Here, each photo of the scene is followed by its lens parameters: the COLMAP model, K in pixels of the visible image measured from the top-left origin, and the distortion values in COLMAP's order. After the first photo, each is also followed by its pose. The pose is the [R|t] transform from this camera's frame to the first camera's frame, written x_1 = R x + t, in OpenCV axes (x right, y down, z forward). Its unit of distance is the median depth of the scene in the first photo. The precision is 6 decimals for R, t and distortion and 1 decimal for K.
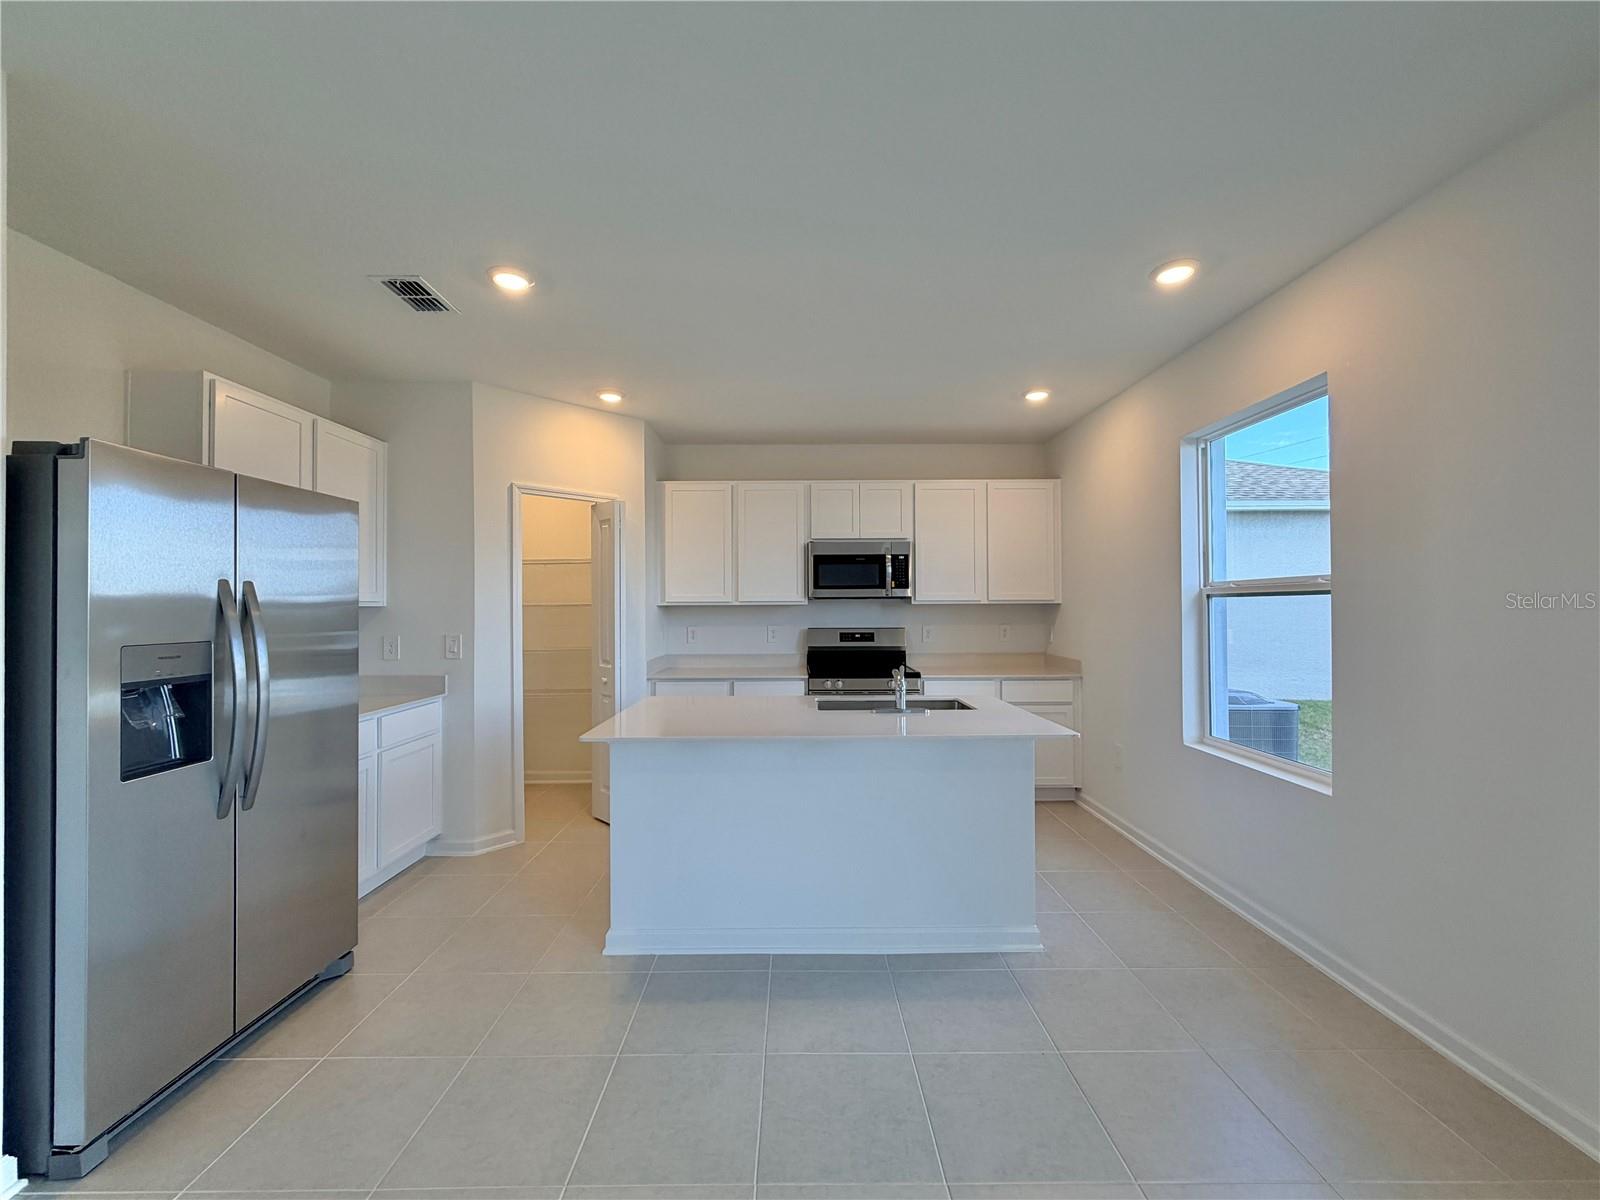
lens RADIAL K [[641.3, 0, 799.4], [0, 641.3, 603.0], [0, 0, 1]] dist [-0.001556, 0.000088]
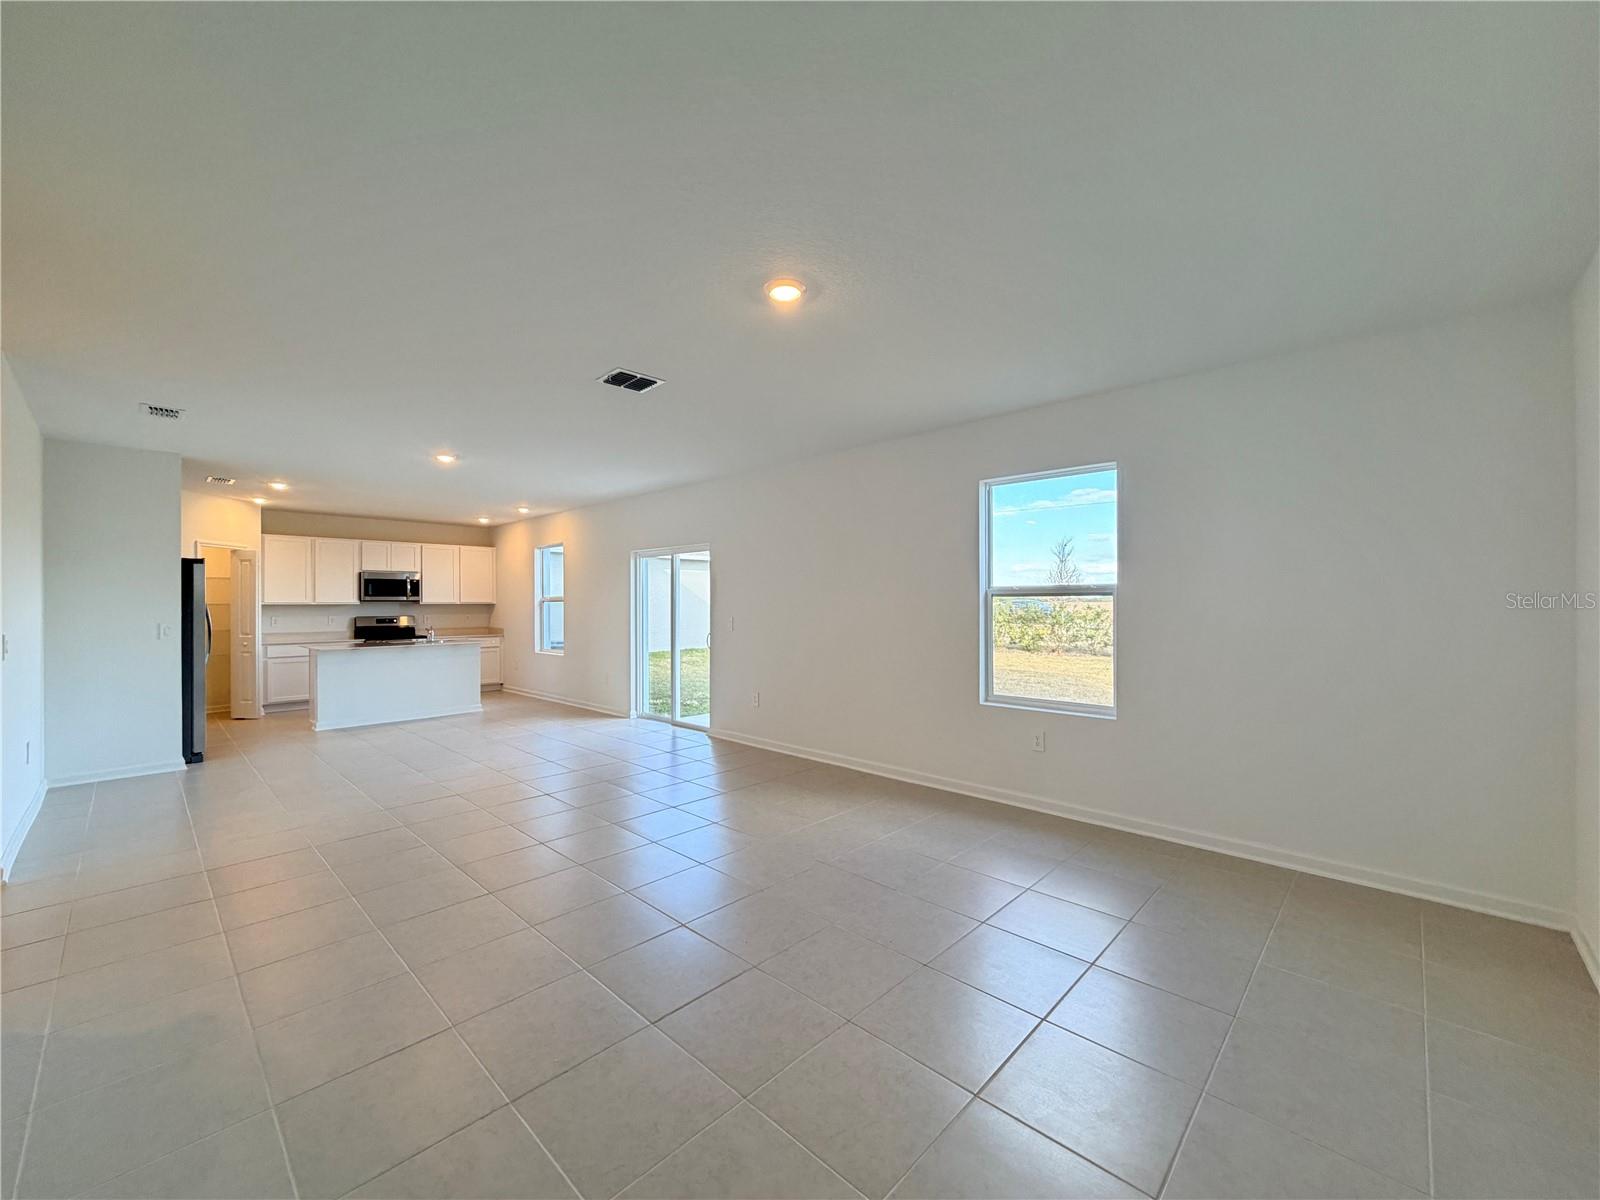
lens RADIAL K [[641.3, 0, 799.4], [0, 641.3, 603.0], [0, 0, 1]] dist [-0.001556, 0.000088]
pose [[0.694936, 0.002371, 0.719067, -0.457633], [-0.002889, 0.999996, -0.000506, -0.003906], [-0.719065, -0.001726, 0.694940, -1.303850]]
